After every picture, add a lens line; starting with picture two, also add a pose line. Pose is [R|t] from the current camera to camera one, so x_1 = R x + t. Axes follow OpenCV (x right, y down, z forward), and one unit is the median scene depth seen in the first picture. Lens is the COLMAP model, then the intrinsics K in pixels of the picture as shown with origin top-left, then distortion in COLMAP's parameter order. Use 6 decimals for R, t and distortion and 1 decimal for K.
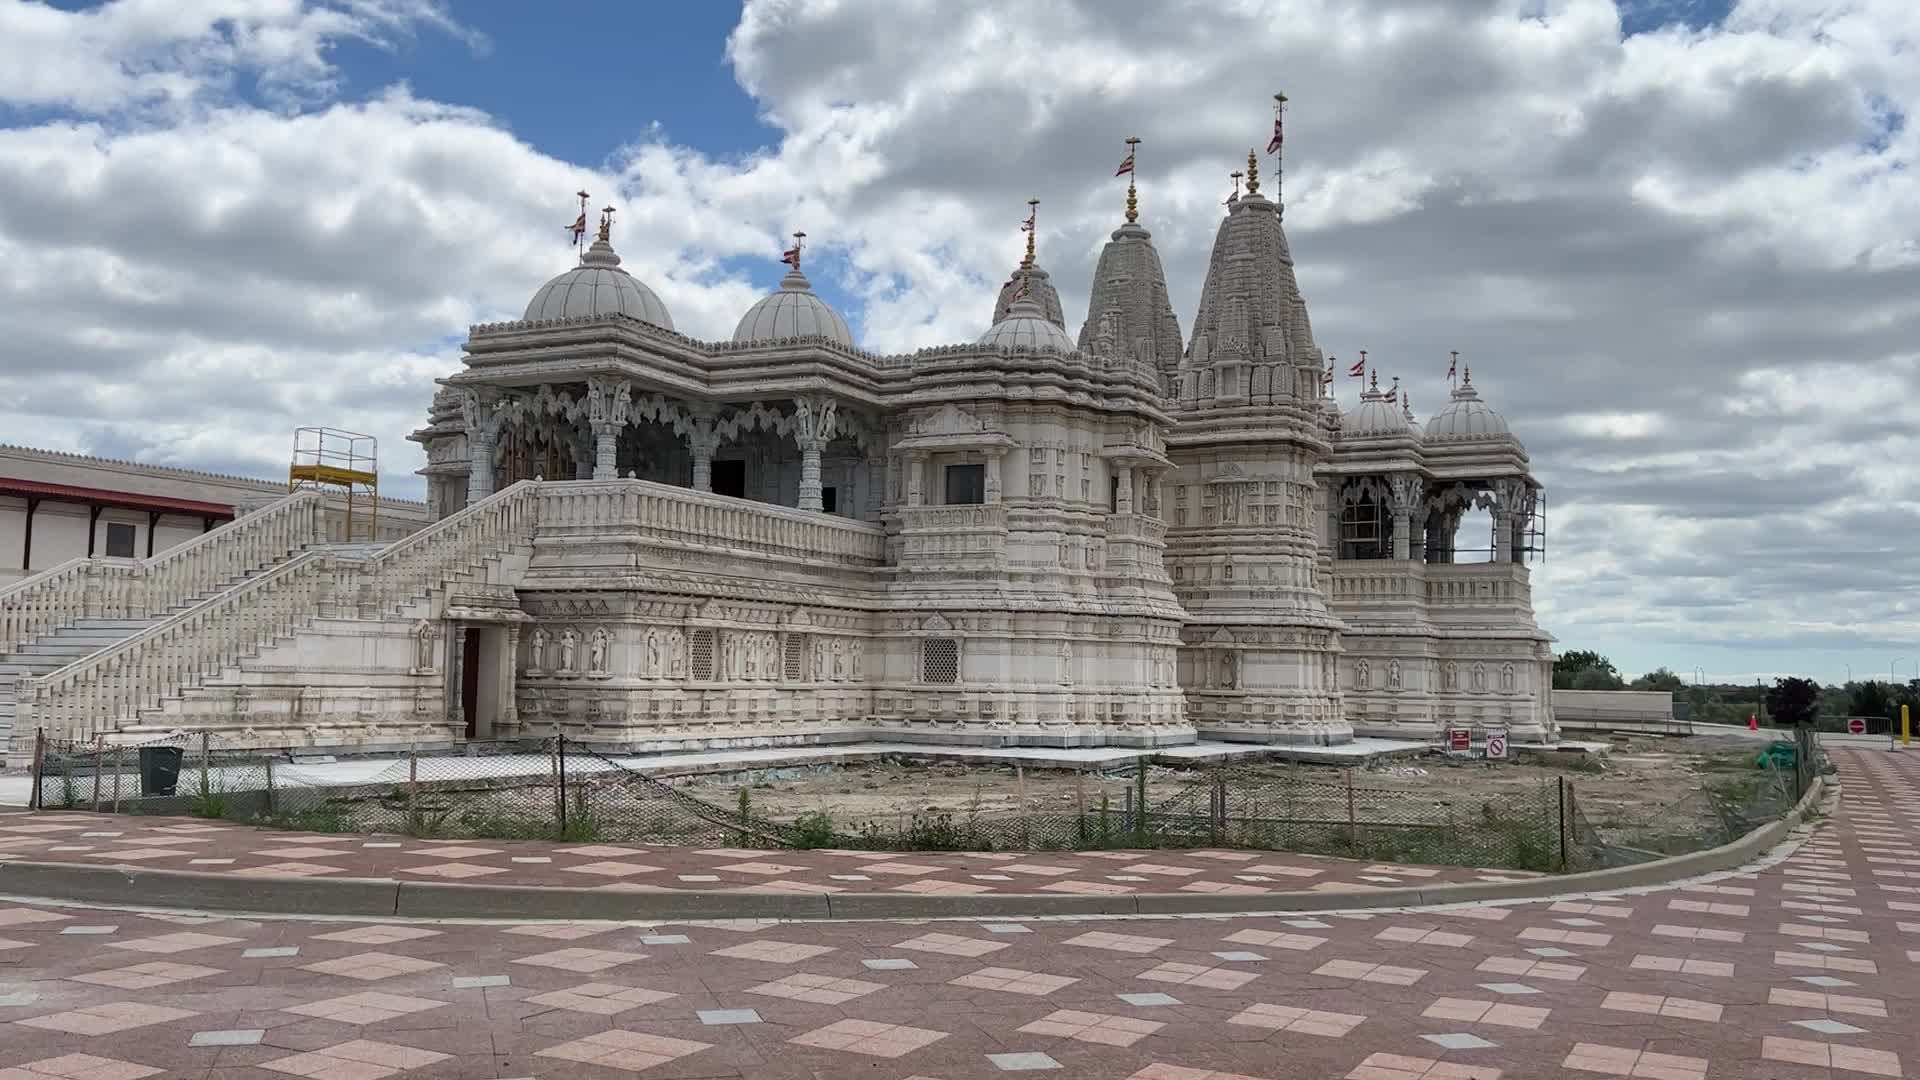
lens RADIAL K [[1629.9, 0, 960.0], [0, 1629.9, 540.0], [0, 0, 1]] dist [0.121769, -0.237284]
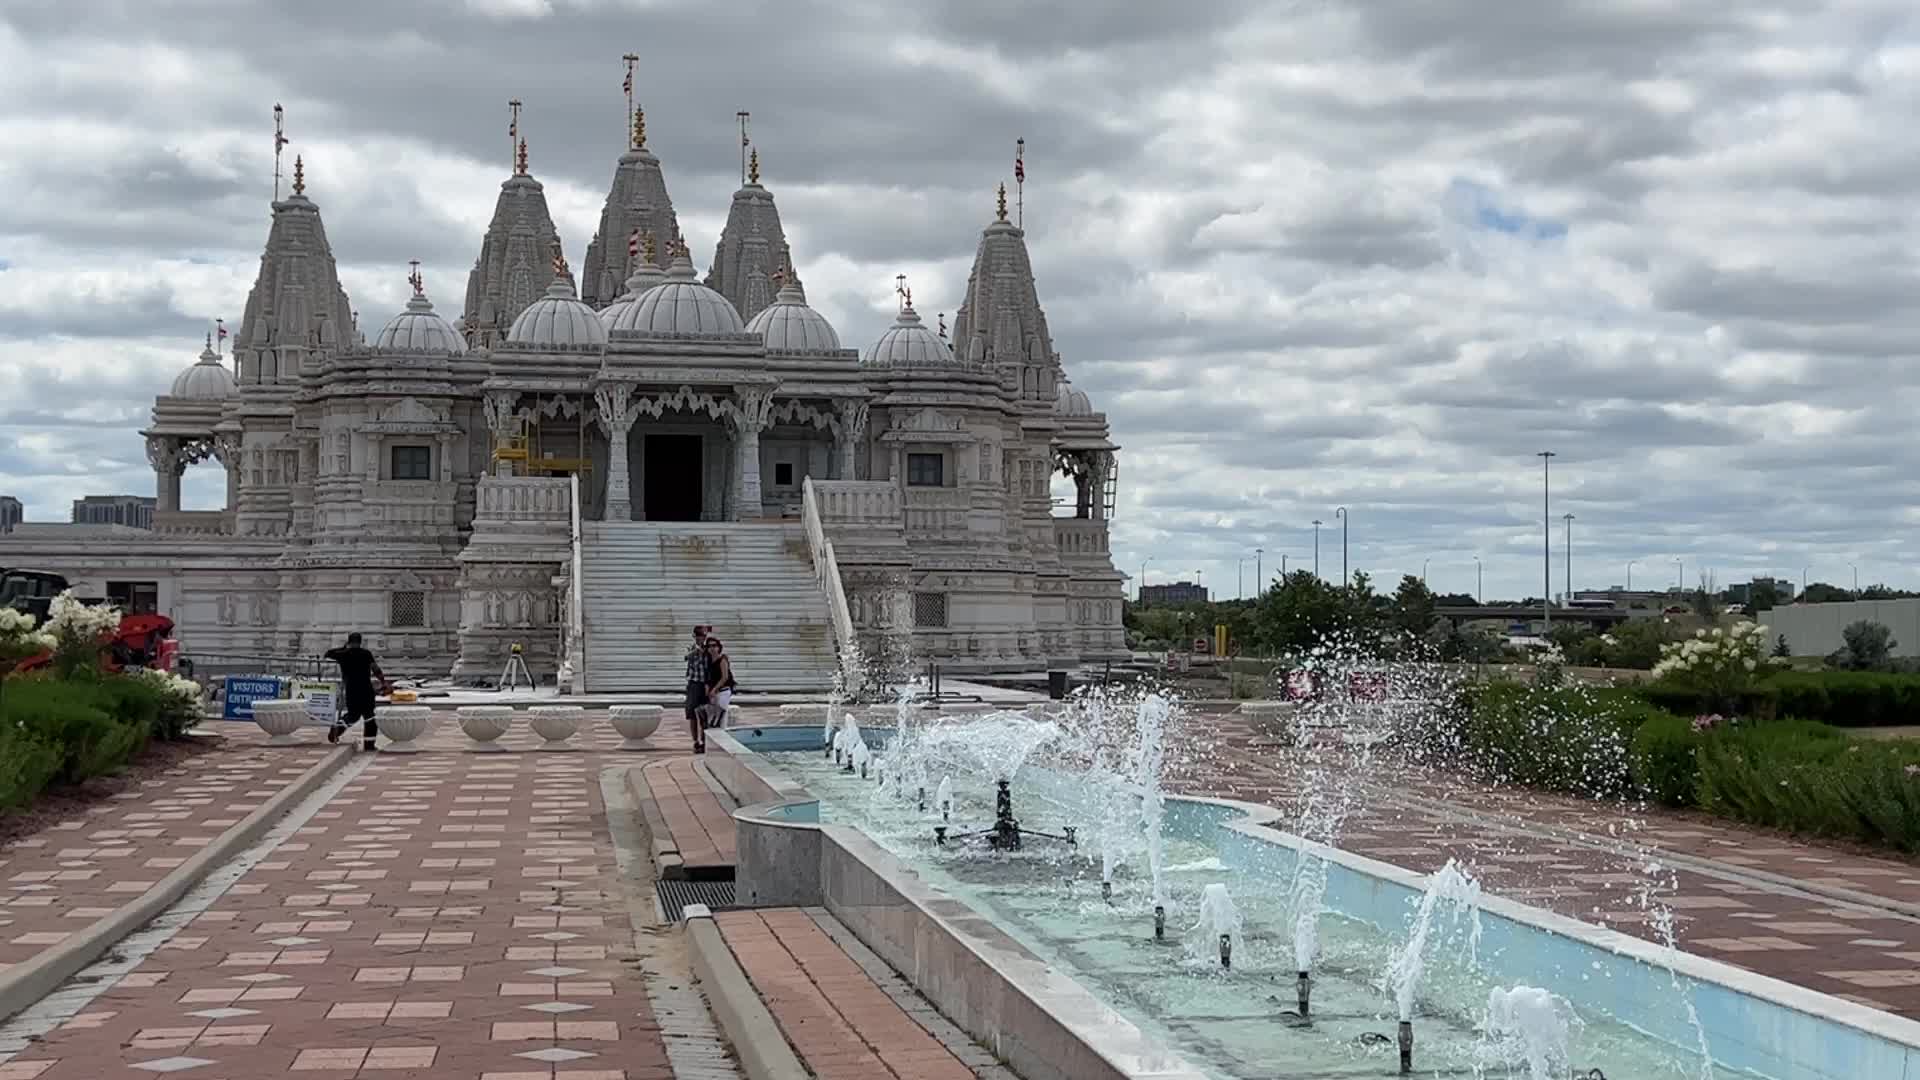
lens RADIAL K [[2486.1, 0, 1010.0], [0, 2486.1, 542.3], [0, 0, 1]] dist [0.070629, -0.014054]
pose [[0.794519, 0.000414, 0.607239, -1.134233], [-0.037385, 0.998136, 0.048234, -0.074403], [-0.606087, -0.061025, 0.793054, -0.578497]]
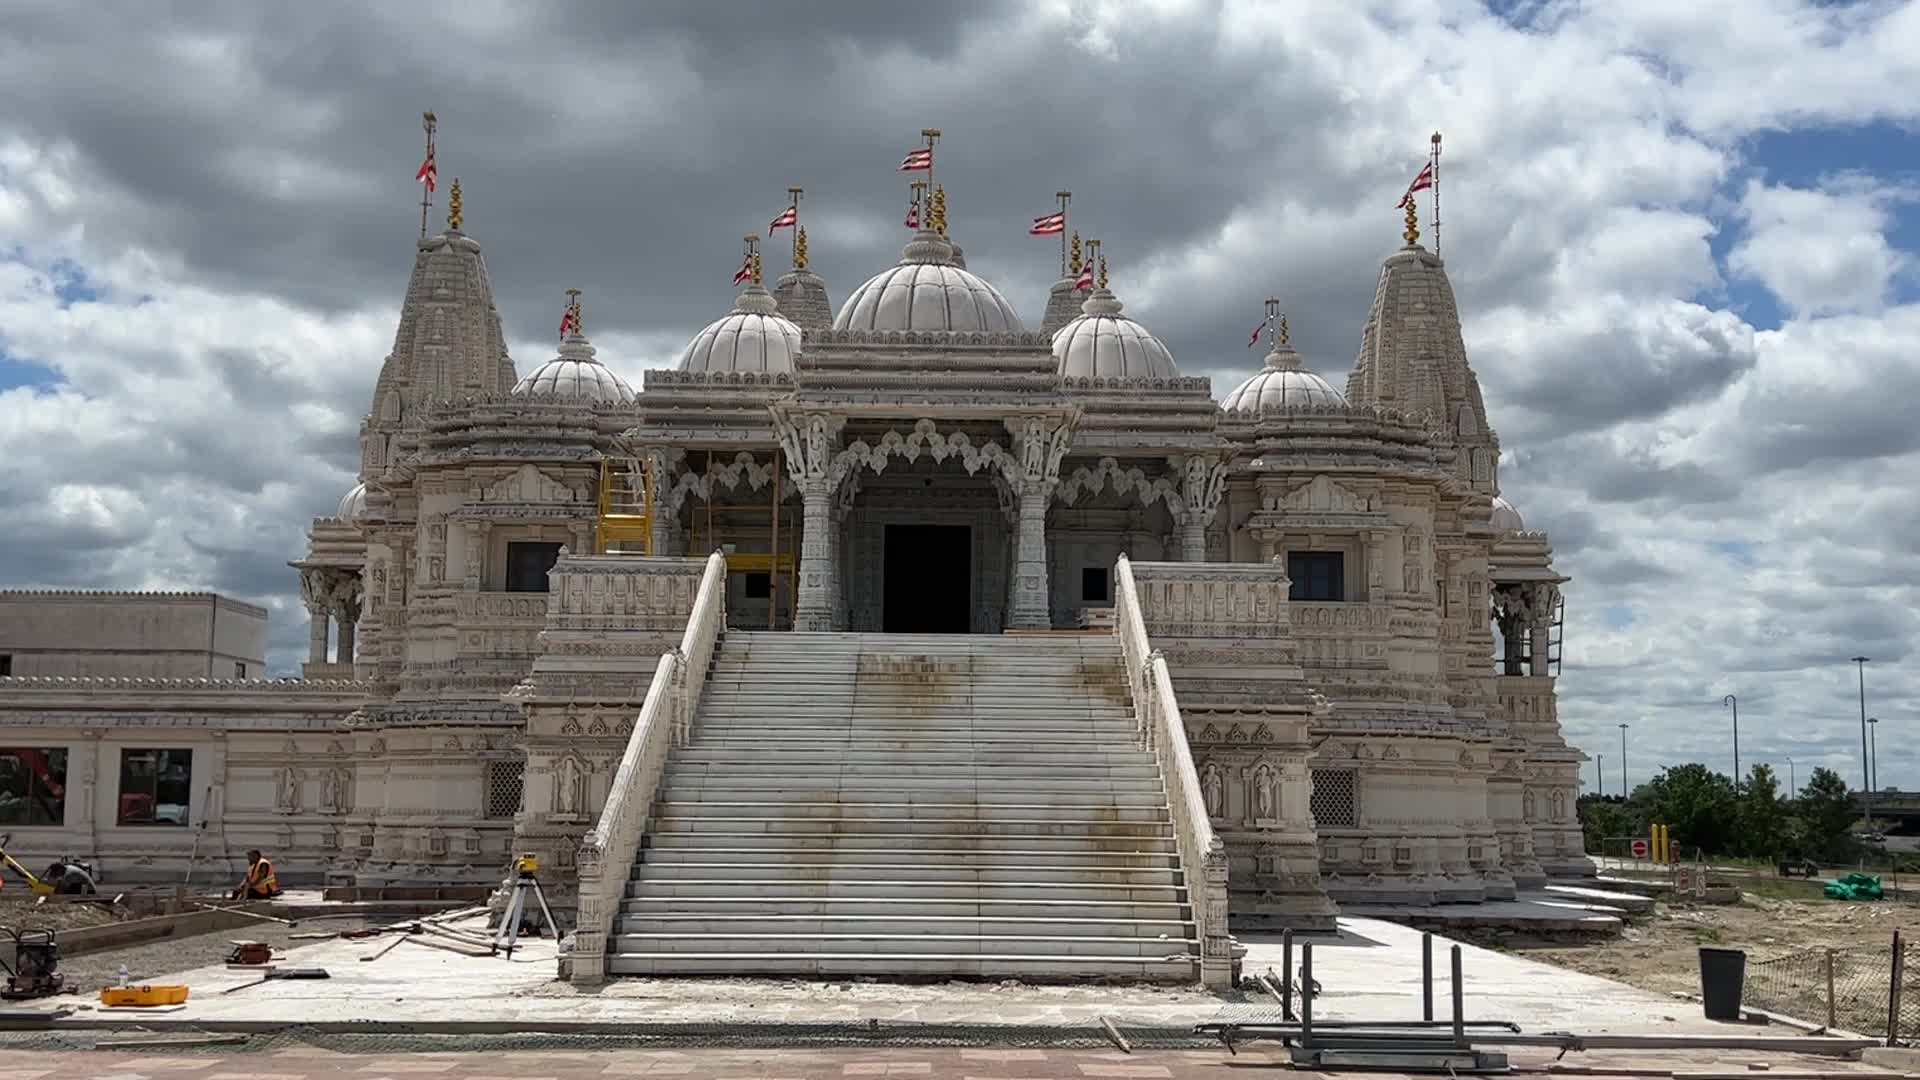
lens RADIAL K [[2077.8, 0, 960.0], [0, 2077.8, 540.0], [0, 0, 1]] dist [0.186163, -0.435147]
pose [[0.887964, 0.048075, 0.457394, -0.639027], [-0.032146, 0.998577, -0.042549, -0.002326], [-0.458789, 0.023079, 0.888246, 0.166523]]
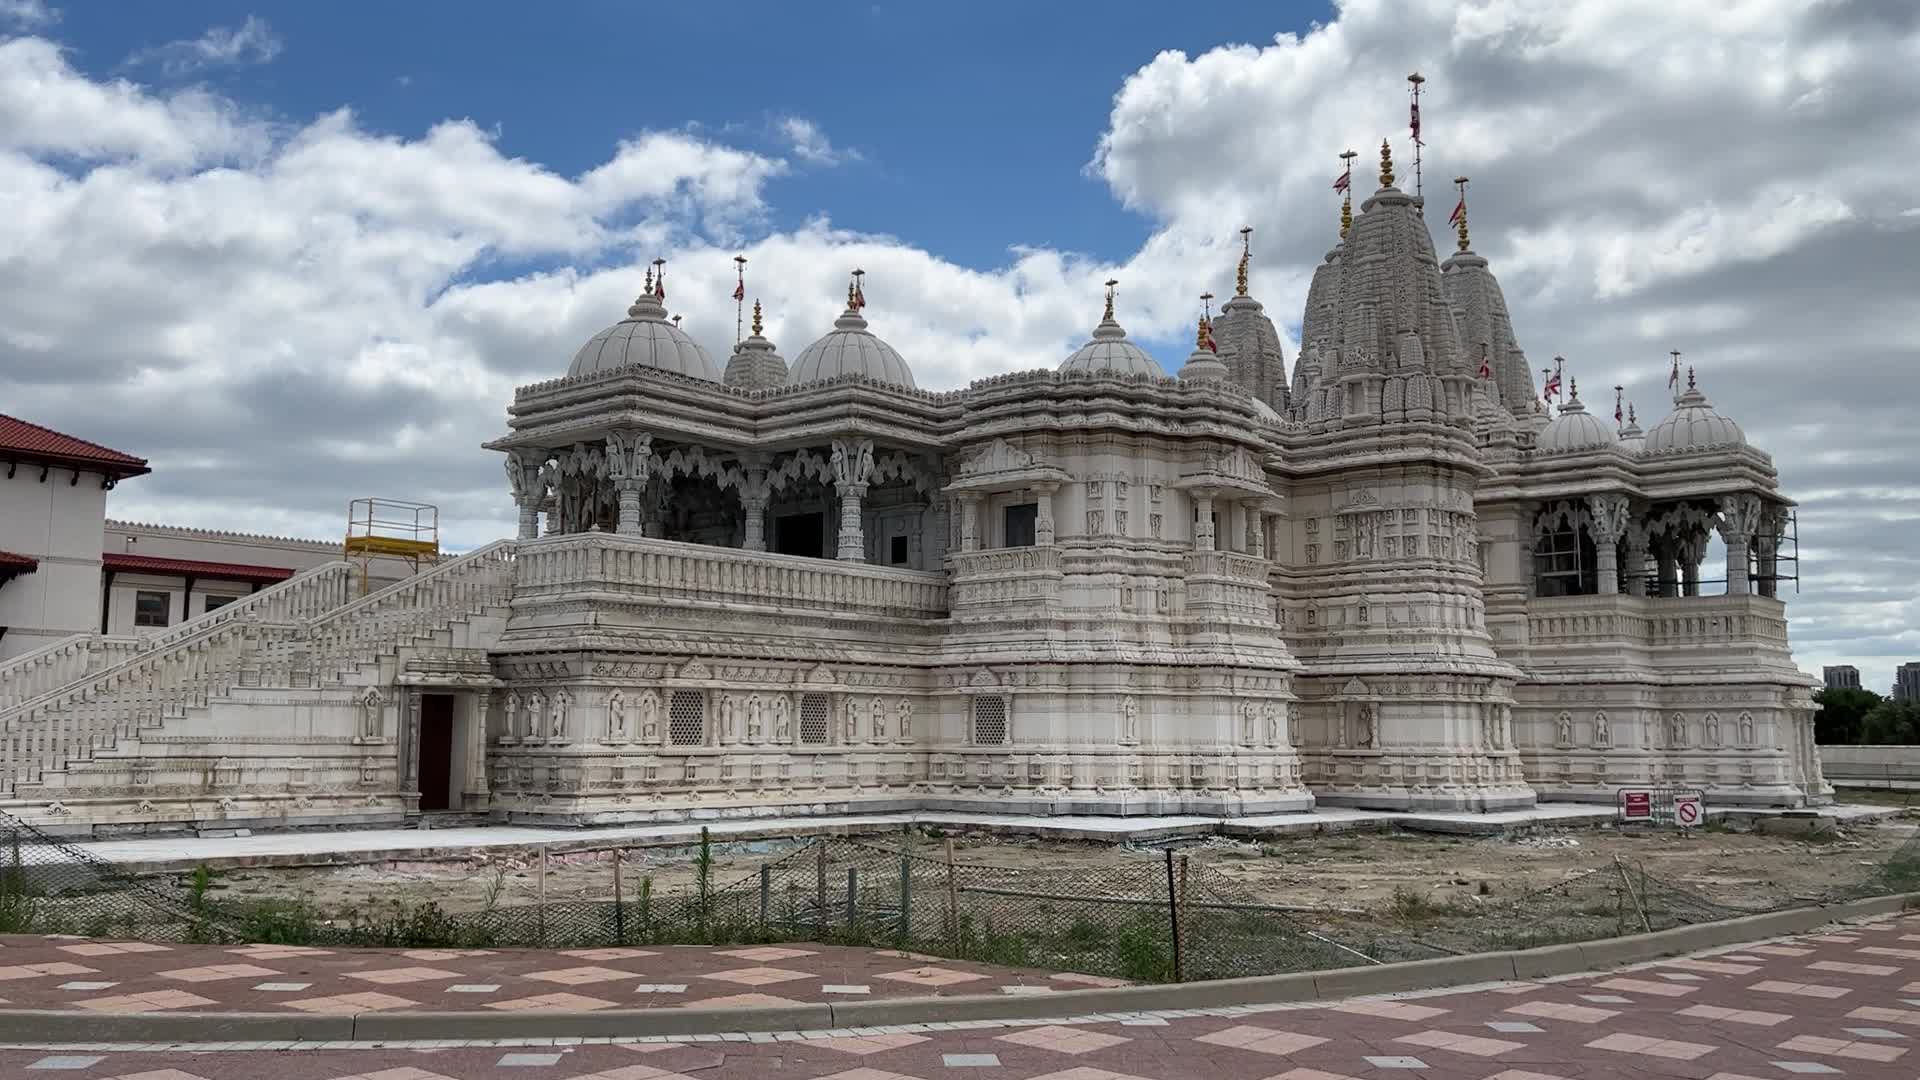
lens RADIAL K [[1629.9, 0, 960.0], [0, 1629.9, 540.0], [0, 0, 1]] dist [0.121769, -0.237284]
pose [[0.972209, -0.043791, -0.229981, 0.182123], [0.034401, 0.998409, -0.044685, 0.013644], [0.231572, 0.035532, 0.972169, 0.106022]]
